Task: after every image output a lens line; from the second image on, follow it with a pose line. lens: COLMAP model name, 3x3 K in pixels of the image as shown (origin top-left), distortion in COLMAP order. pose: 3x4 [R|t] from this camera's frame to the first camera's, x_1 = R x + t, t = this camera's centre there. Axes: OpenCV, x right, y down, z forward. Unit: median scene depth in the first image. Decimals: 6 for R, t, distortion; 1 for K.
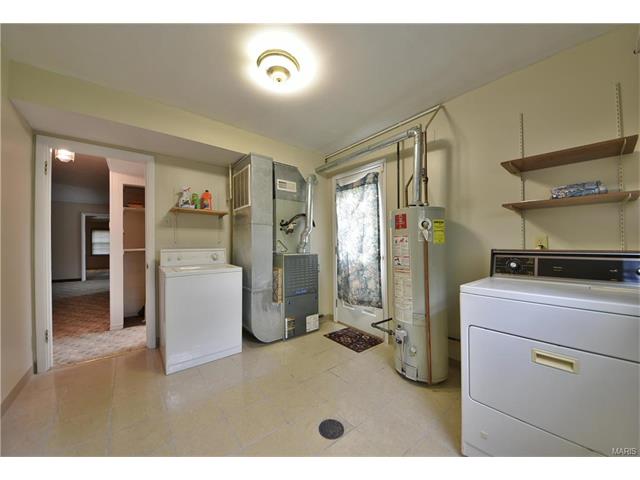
lens RADIAL K [[223.9, 0, 319.2], [0, 223.9, 242.4], [0, 0, 1]] dist [-0.005703, -0.003023]
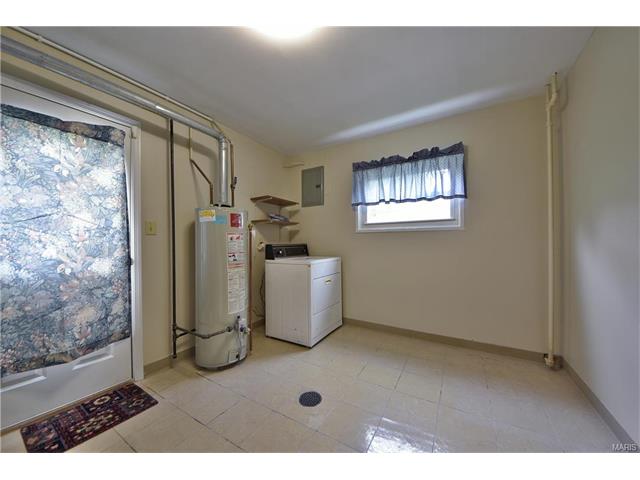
lens RADIAL K [[223.9, 0, 319.5], [0, 223.9, 242.3], [0, 0, 1]] dist [-0.005703, -0.003023]
pose [[-0.321972, 0.010267, 0.946693, -0.548788], [0.004892, 0.999946, -0.009180, 0.017114], [-0.946736, 0.001675, -0.322005, 0.671307]]
